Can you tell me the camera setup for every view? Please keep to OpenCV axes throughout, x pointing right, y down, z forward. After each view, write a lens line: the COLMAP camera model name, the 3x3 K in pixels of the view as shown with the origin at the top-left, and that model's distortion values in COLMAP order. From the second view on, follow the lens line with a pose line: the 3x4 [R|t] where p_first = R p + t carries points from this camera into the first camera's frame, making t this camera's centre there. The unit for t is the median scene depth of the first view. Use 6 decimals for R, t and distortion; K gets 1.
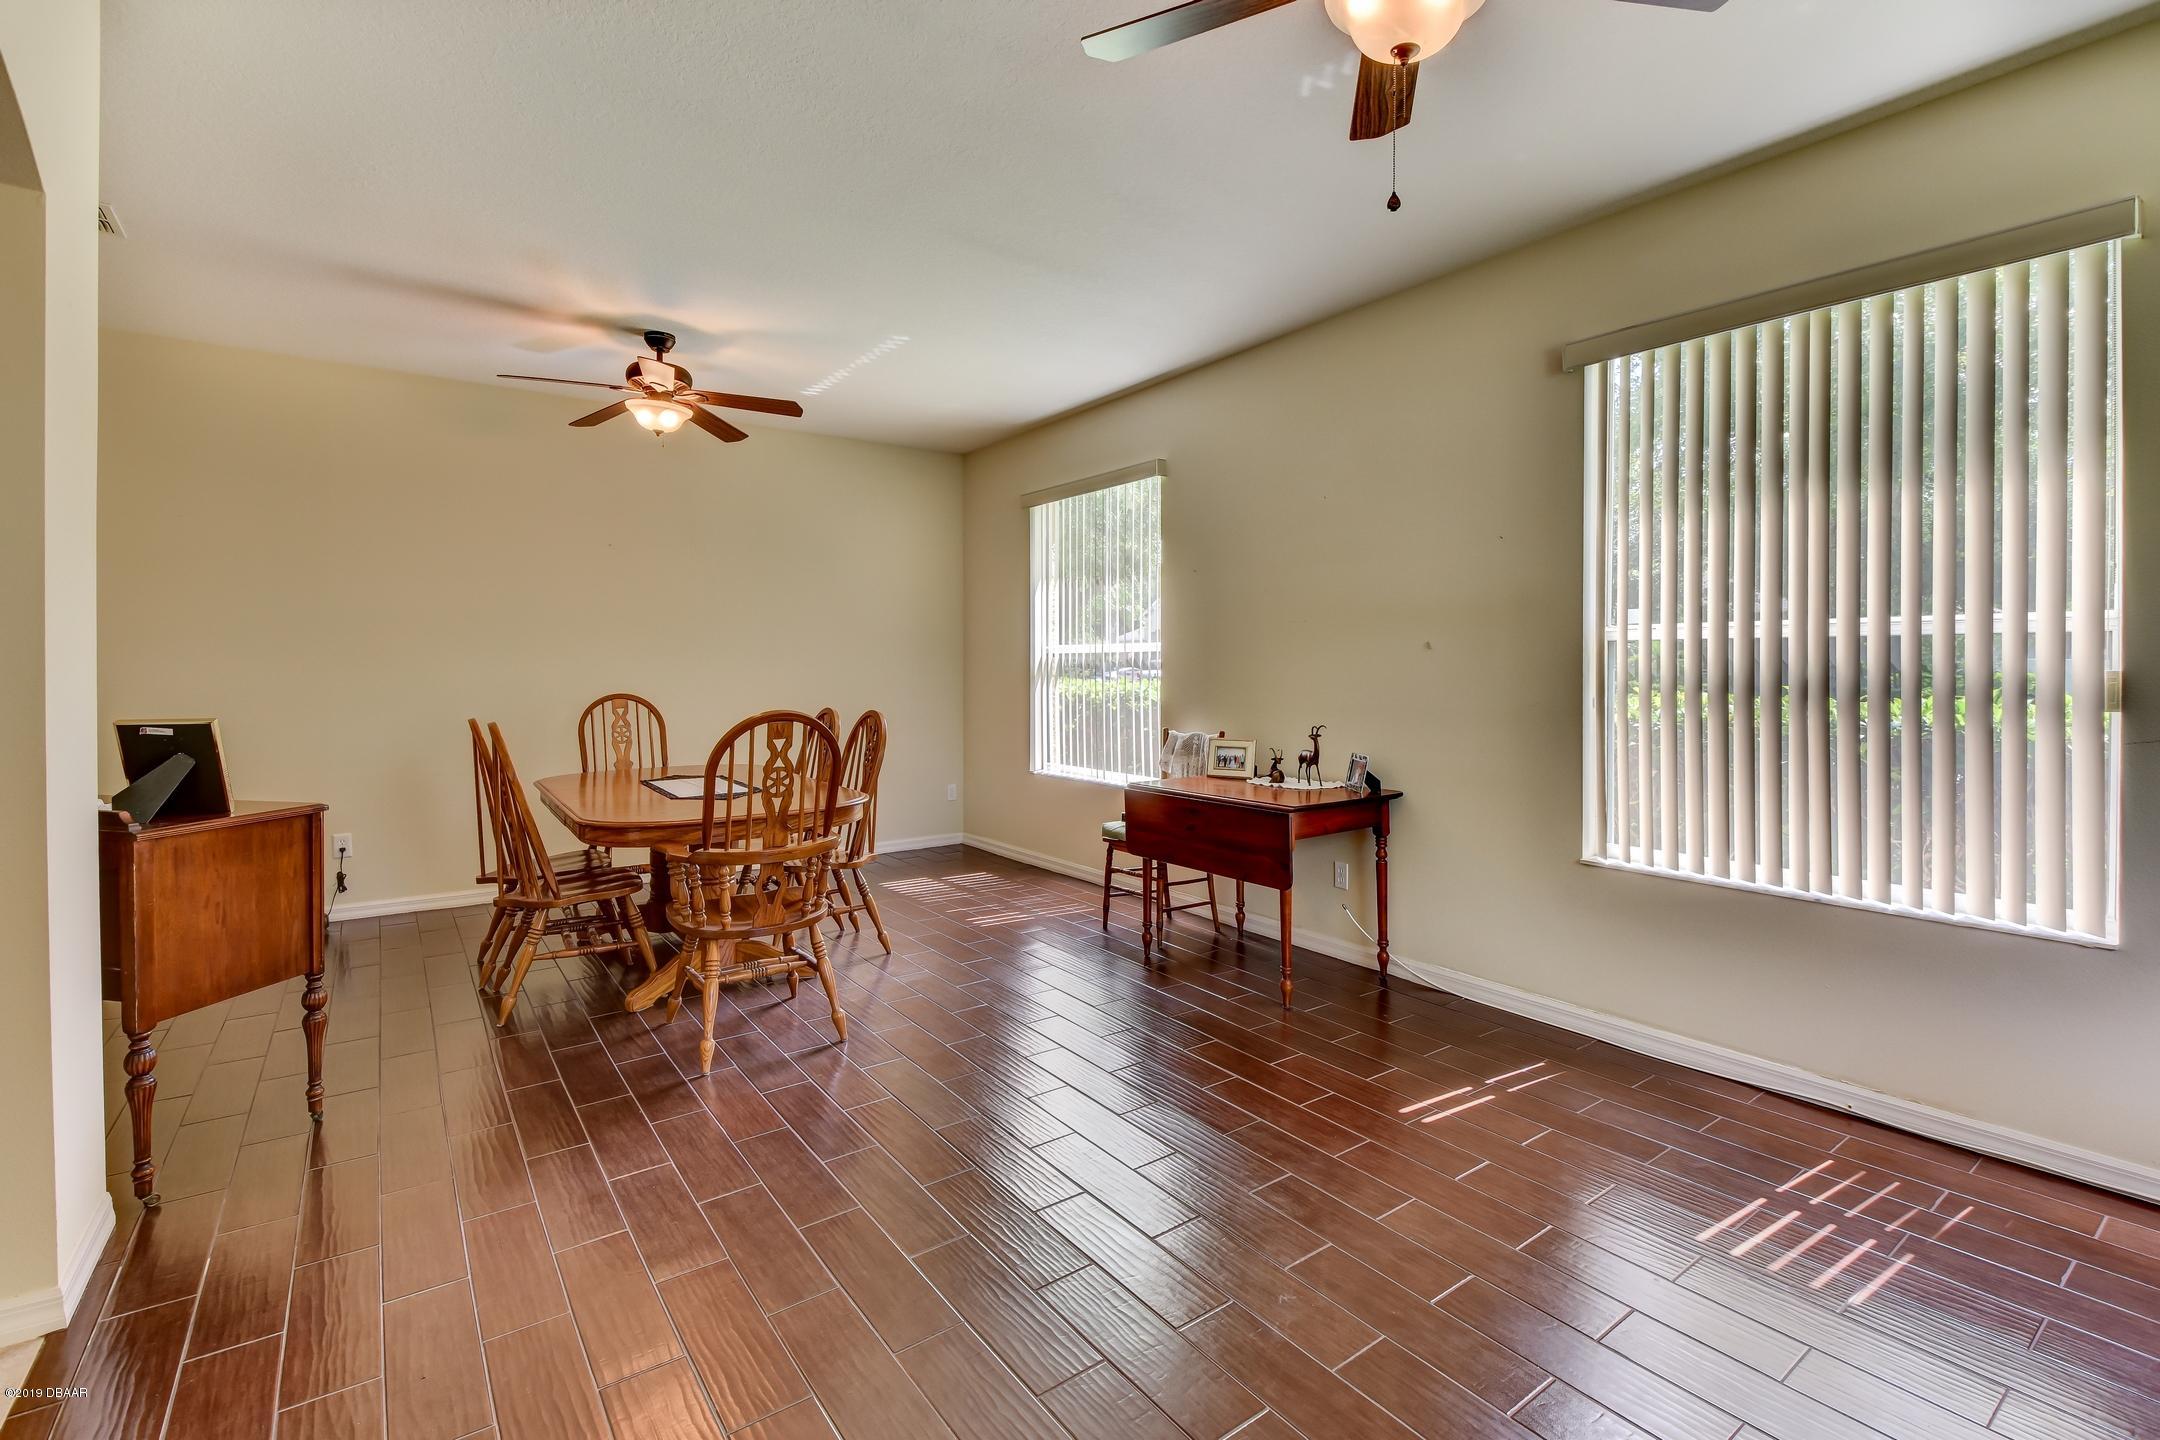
lens RADIAL K [[969.8, 0, 1102.4], [0, 969.8, 671.6], [0, 0, 1]] dist [0.002007, -0.007875]
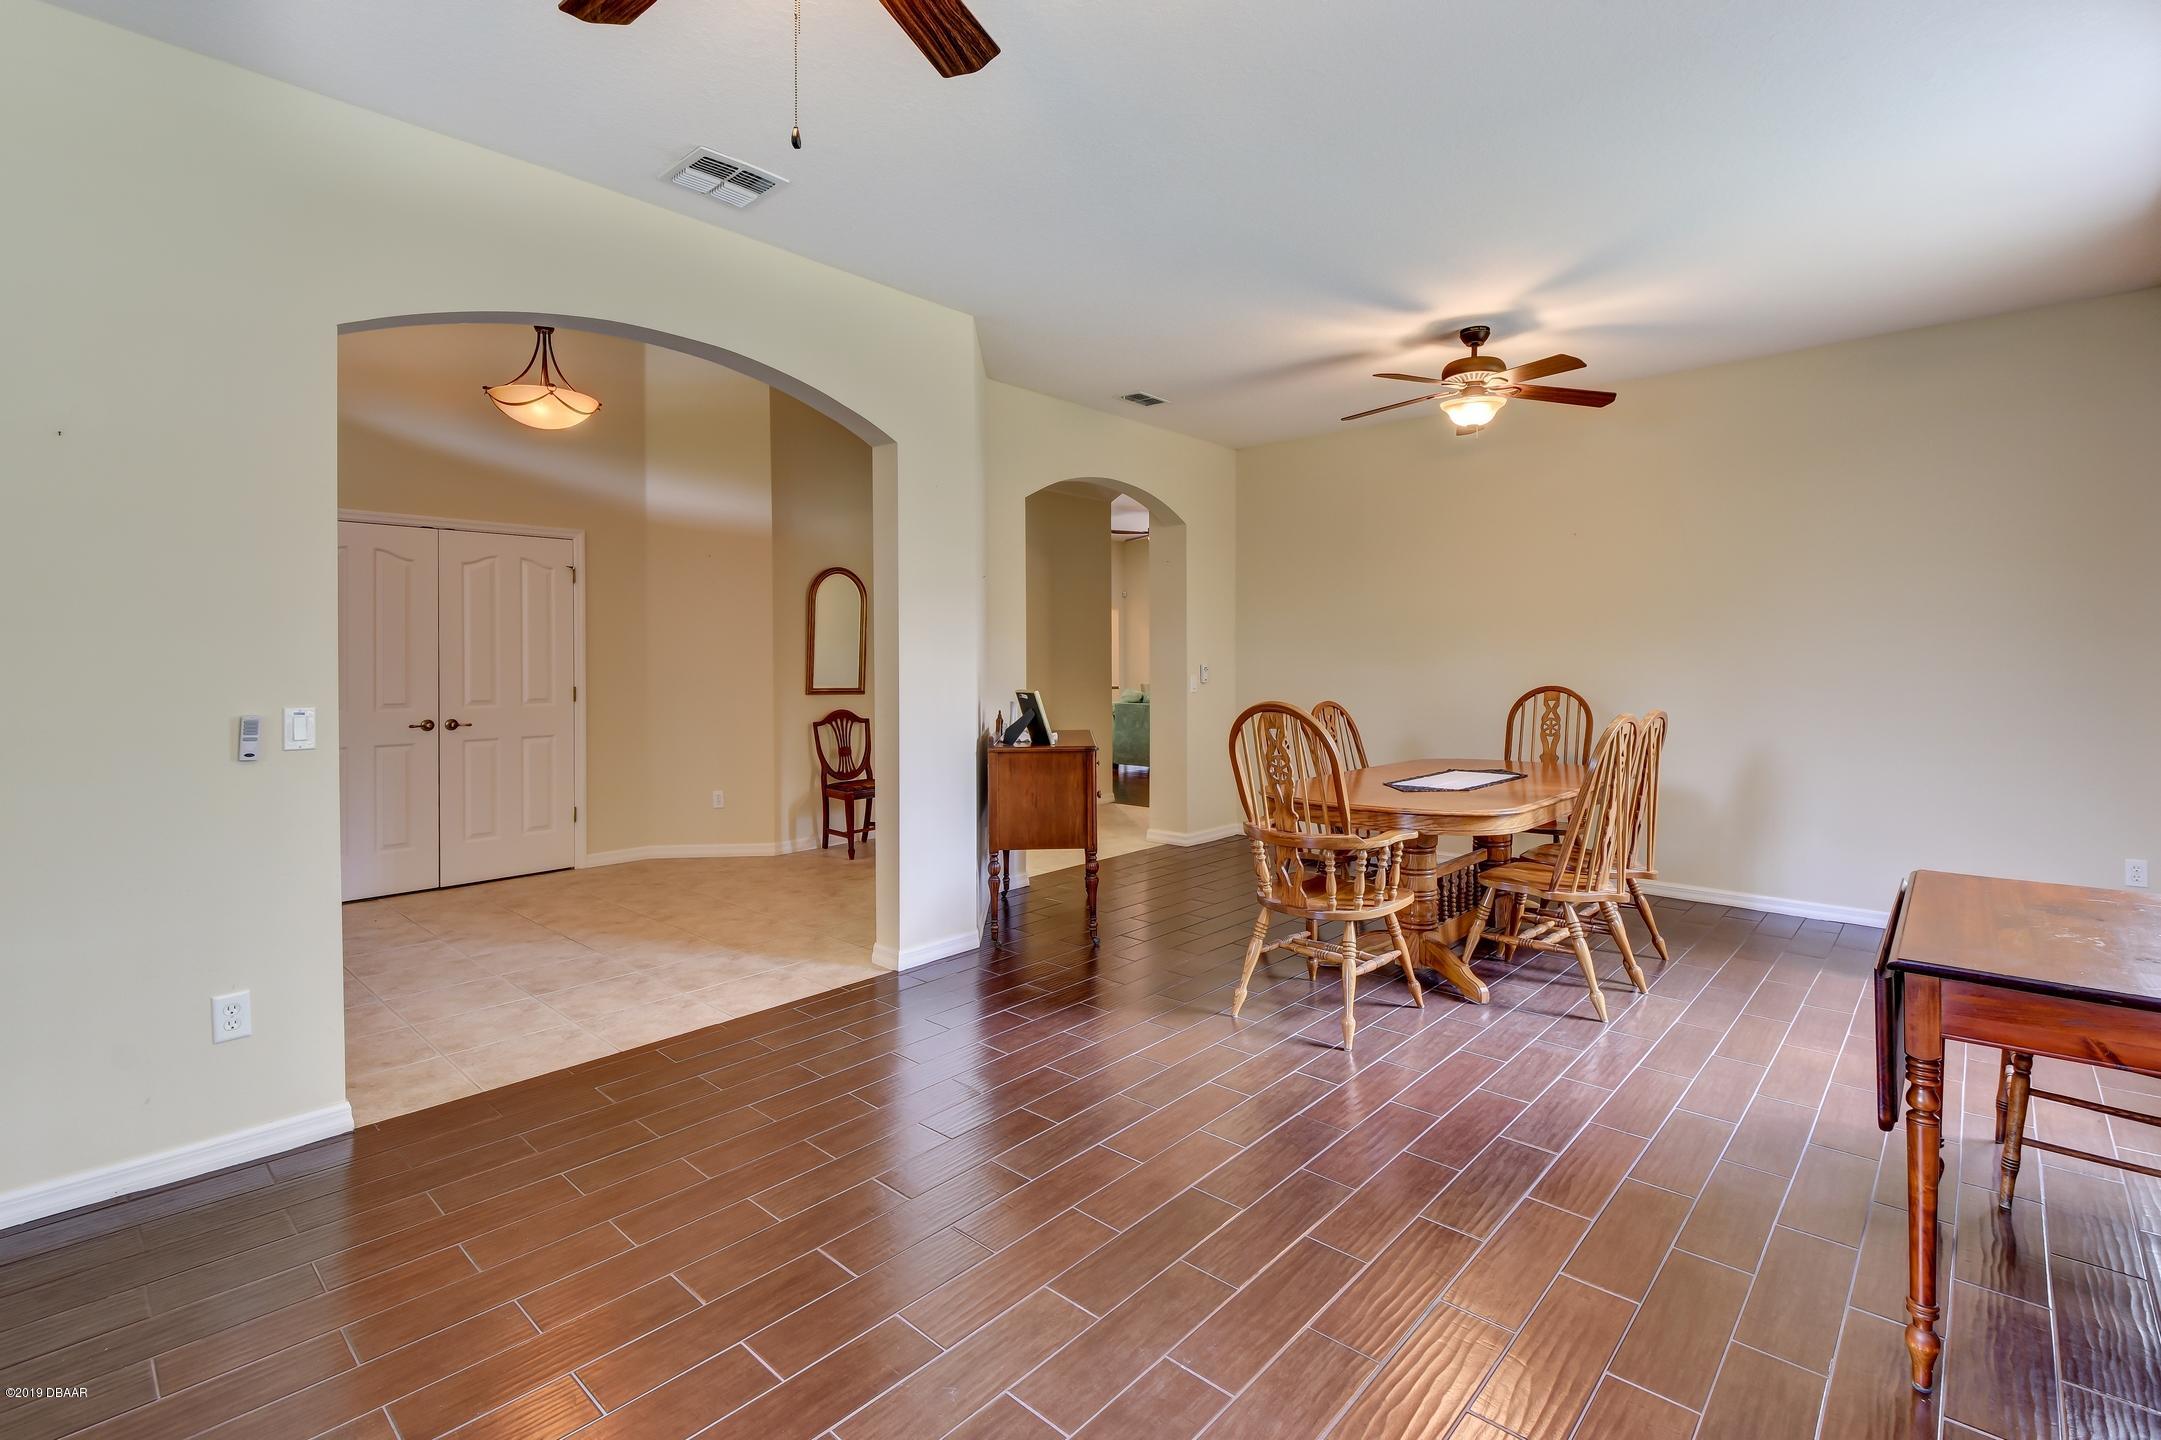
lens RADIAL K [[961.1, 0, 1085.1], [0, 961.1, 680.3], [0, 0, 1]] dist [0.001347, 0.000064]
pose [[0.195054, 0.022089, -0.980544, 0.465837], [-0.003055, 0.999755, 0.021915, -0.003934], [0.980788, -0.001279, 0.195074, 0.427011]]
